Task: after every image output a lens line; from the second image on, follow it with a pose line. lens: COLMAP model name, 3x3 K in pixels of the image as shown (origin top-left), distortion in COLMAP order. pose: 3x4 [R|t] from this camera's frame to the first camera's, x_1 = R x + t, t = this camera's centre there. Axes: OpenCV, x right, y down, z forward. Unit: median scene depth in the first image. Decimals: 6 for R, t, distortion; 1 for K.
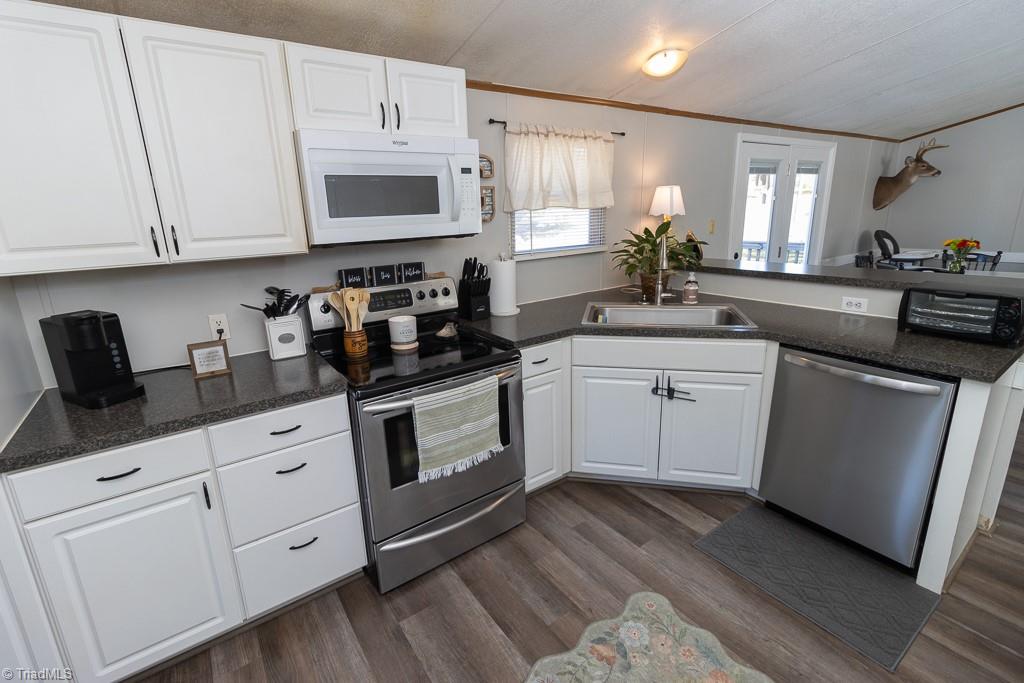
lens RADIAL K [[469.0, 0, 513.2], [0, 469.0, 325.2], [0, 0, 1]] dist [-0.000261, -0.001456]
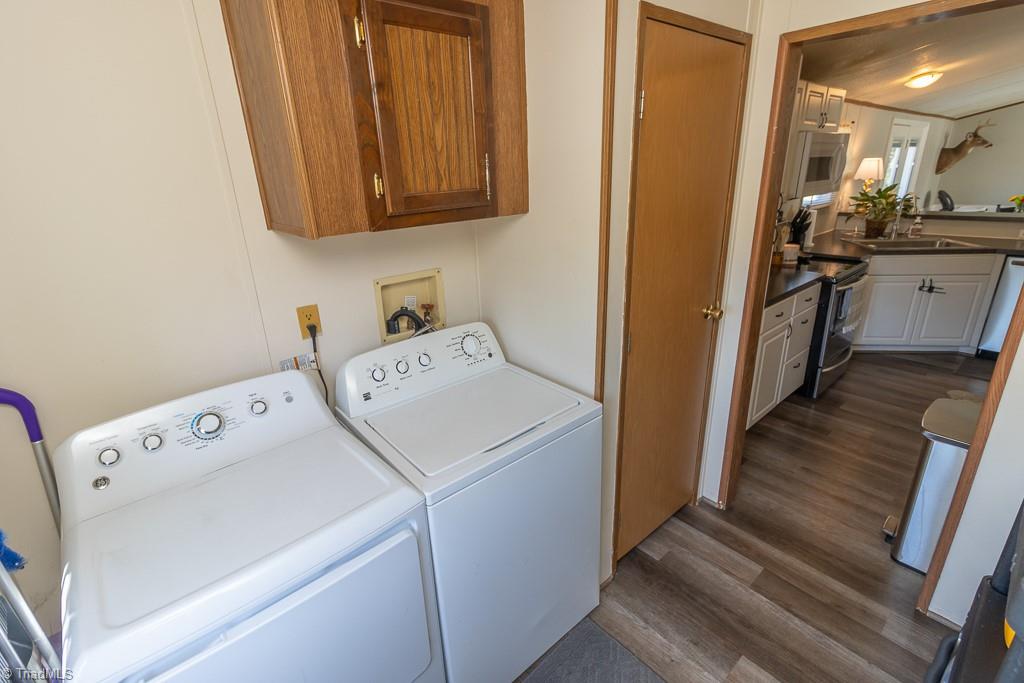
lens RADIAL K [[476.9, 0, 515.0], [0, 476.9, 322.7], [0, 0, 1]] dist [-0.003697, -0.000988]
pose [[0.995886, -0.031266, 0.085047, -1.266440], [0.025726, 0.997522, 0.065479, 0.114237], [-0.086884, -0.063022, 0.994223, -0.548554]]
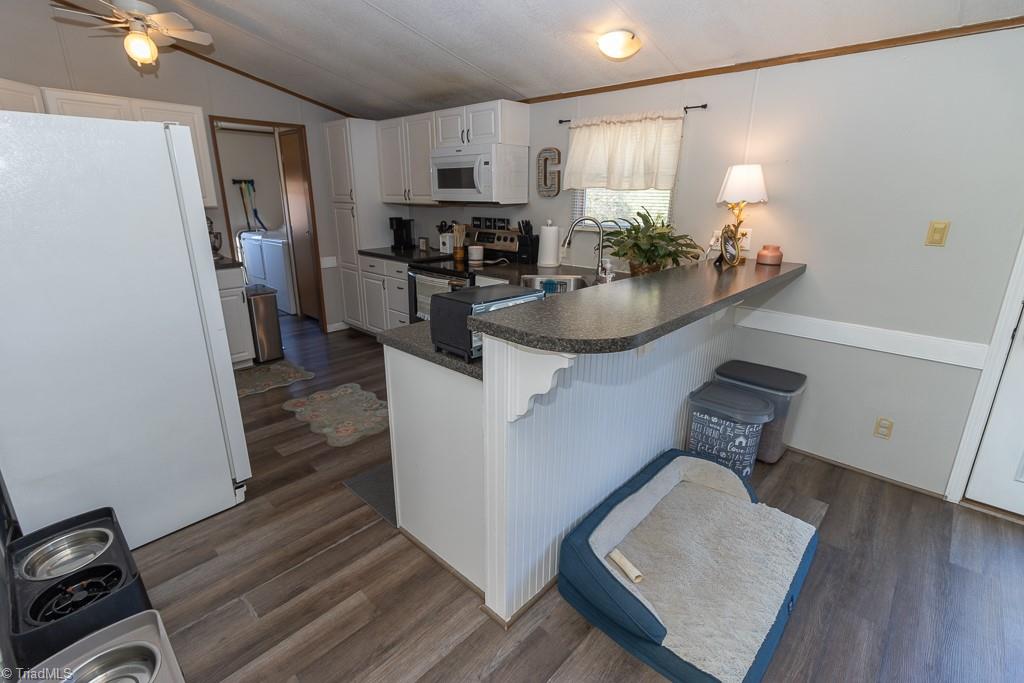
lens RADIAL K [[469.0, 0, 513.2], [0, 469.0, 325.2], [0, 0, 1]] dist [-0.000261, -0.001456]
pose [[0.202672, 0.298148, -0.932755, 1.459750], [-0.249683, 0.936774, 0.245181, -0.196118], [0.946880, 0.183202, 0.264301, 0.666740]]
